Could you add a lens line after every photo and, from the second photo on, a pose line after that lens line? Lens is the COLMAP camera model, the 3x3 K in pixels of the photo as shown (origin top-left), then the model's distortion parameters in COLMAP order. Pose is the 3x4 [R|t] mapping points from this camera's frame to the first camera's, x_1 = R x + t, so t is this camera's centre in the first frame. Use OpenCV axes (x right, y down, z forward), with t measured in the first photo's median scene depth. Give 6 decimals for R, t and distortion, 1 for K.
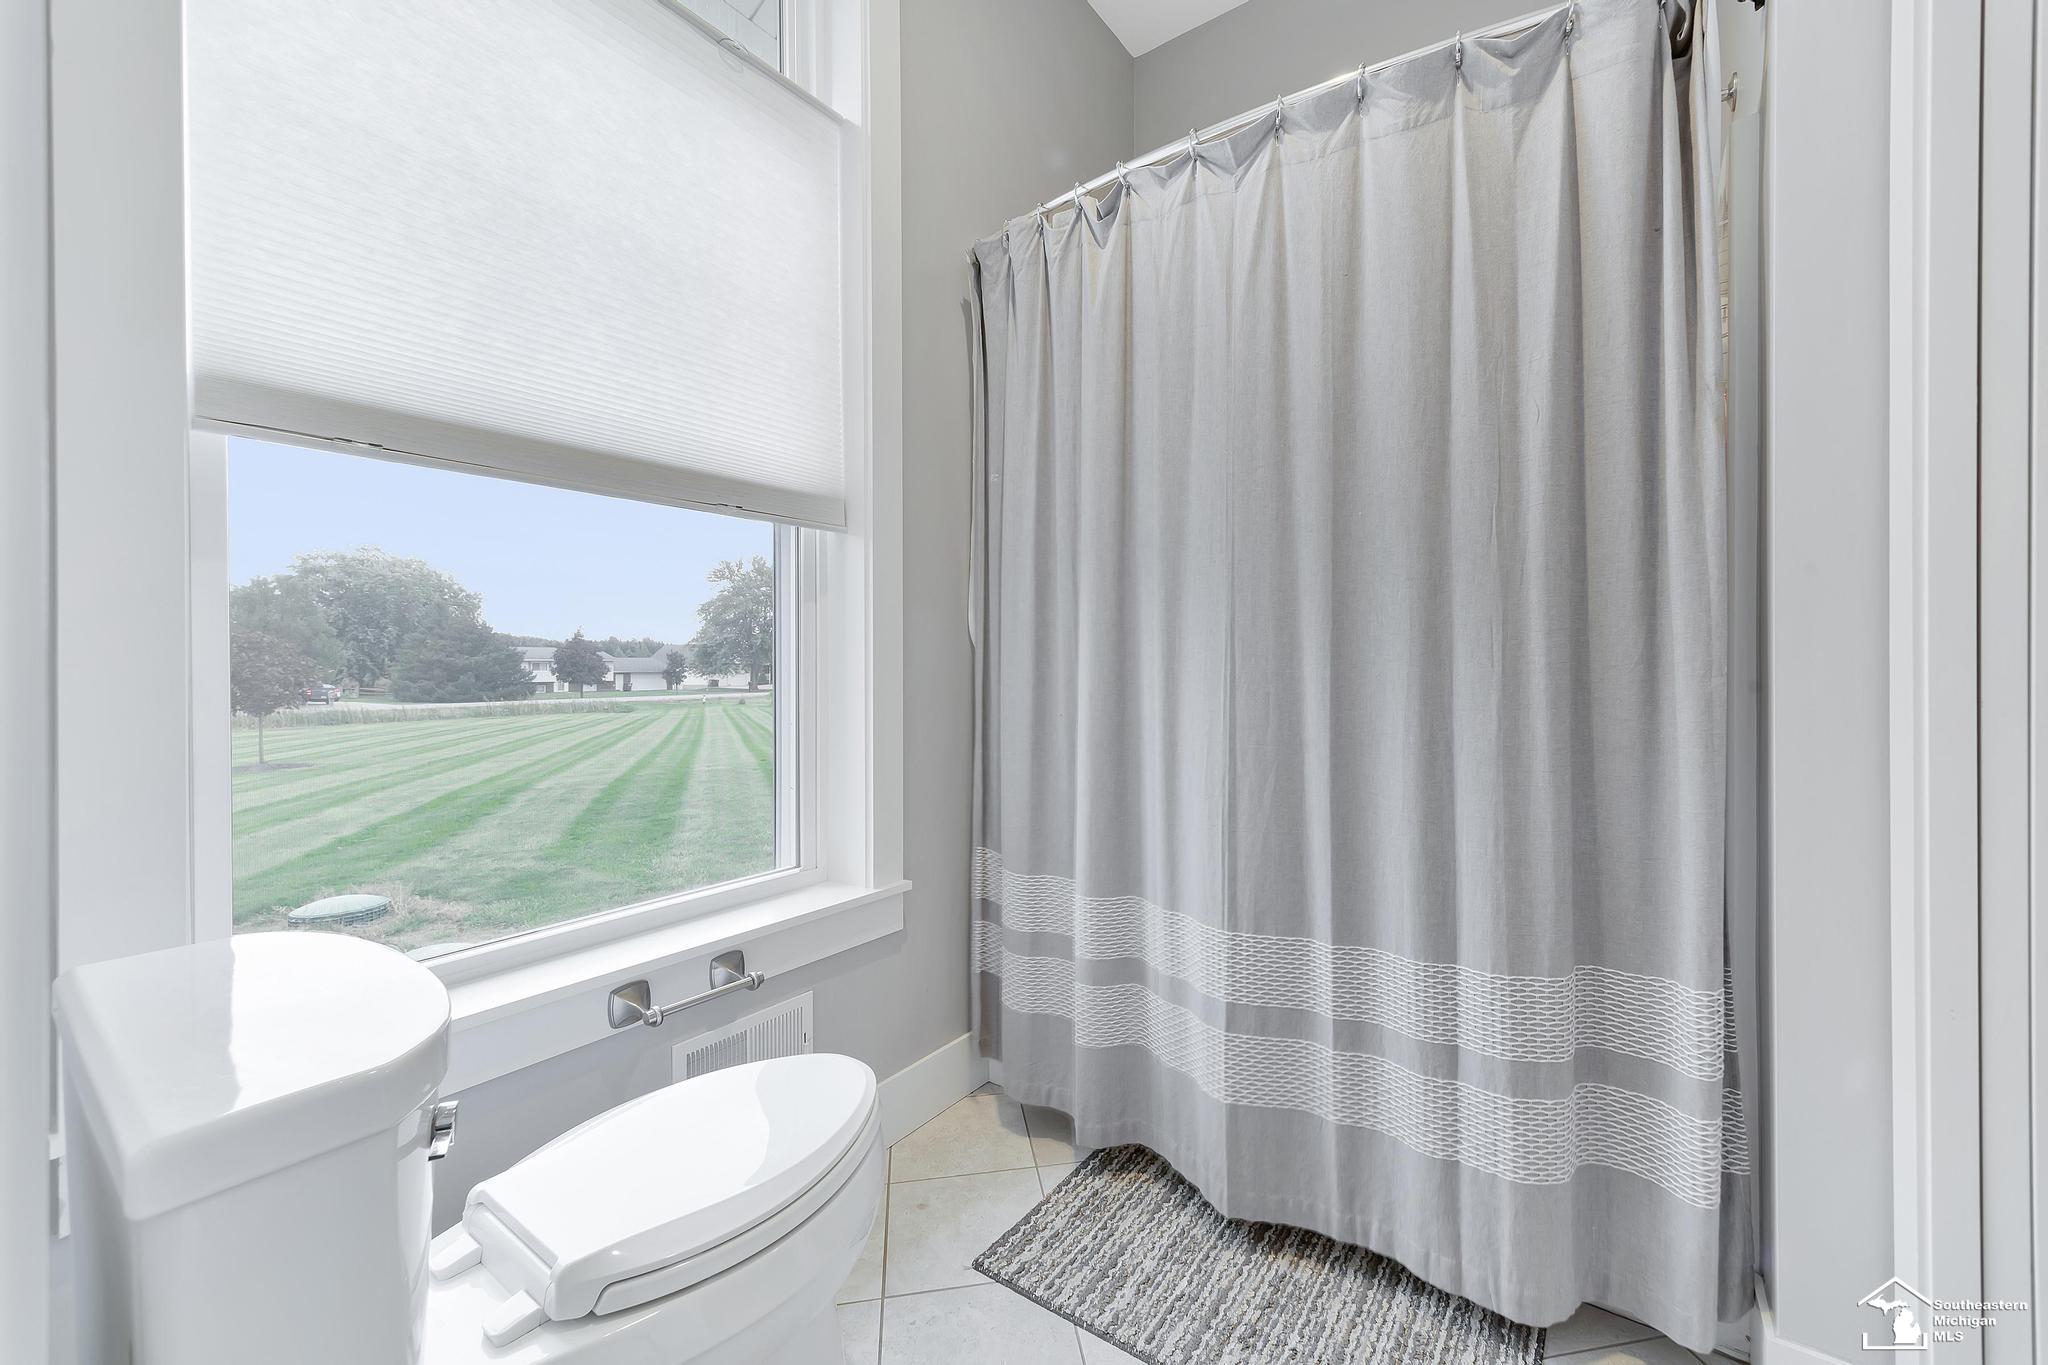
lens RADIAL K [[876.1, 0, 1025.0], [0, 876.1, 682.3], [0, 0, 1]] dist [0.001265, 0.000761]
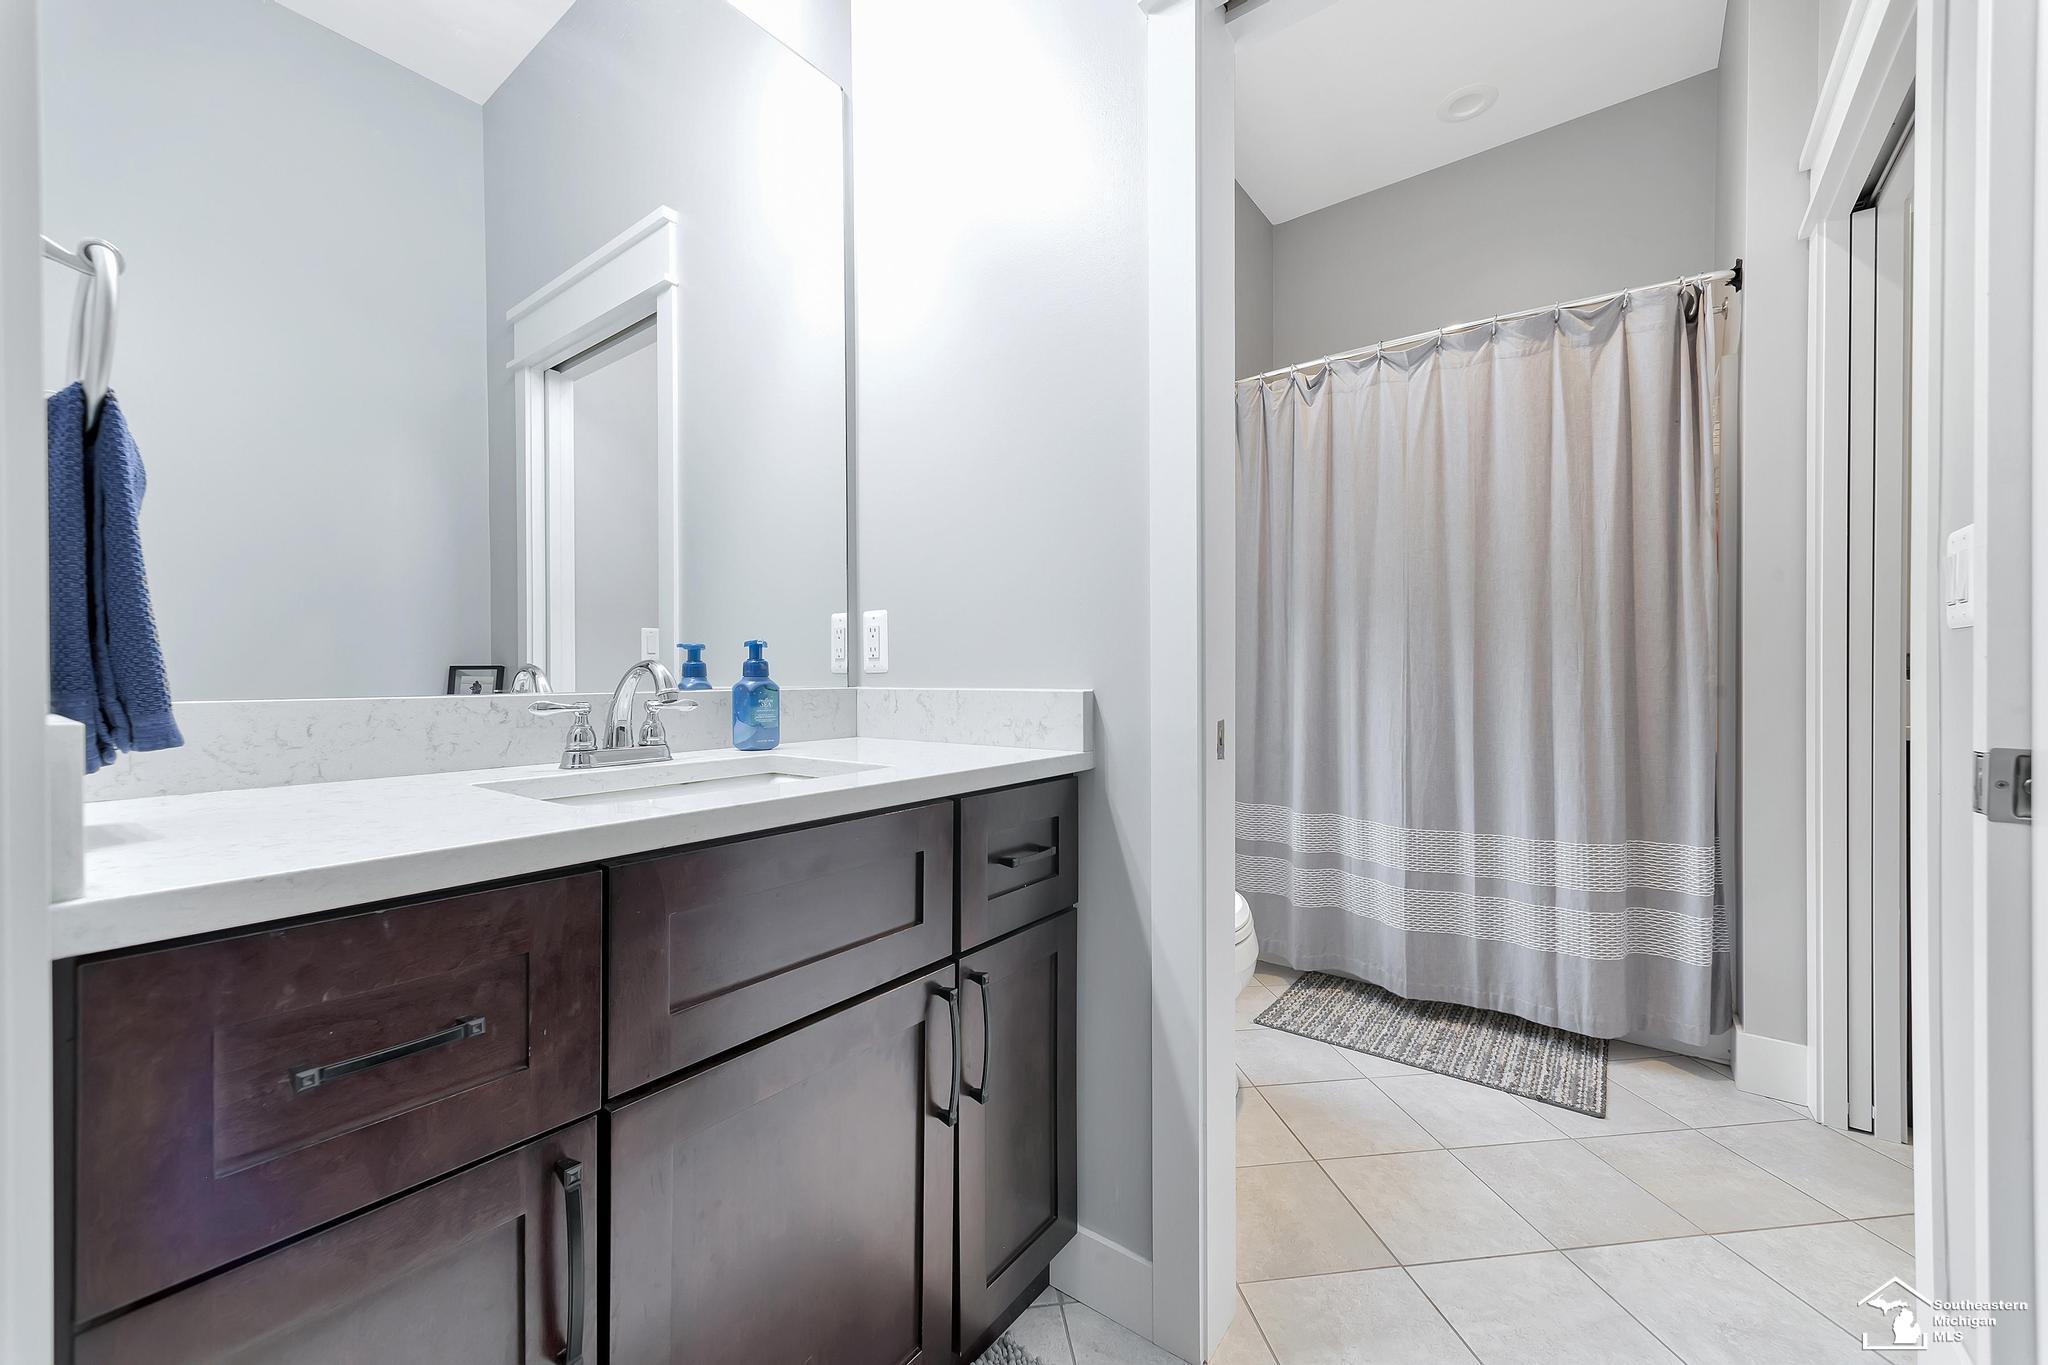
lens RADIAL K [[796.4, 0, 1022.7], [0, 796.4, 691.3], [0, 0, 1]] dist [0.001160, -0.000084]
pose [[0.997829, -0.006851, -0.065507, -0.457629], [0.007765, 0.999876, 0.013705, -0.003933], [0.065405, -0.014184, 0.997758, -0.645661]]
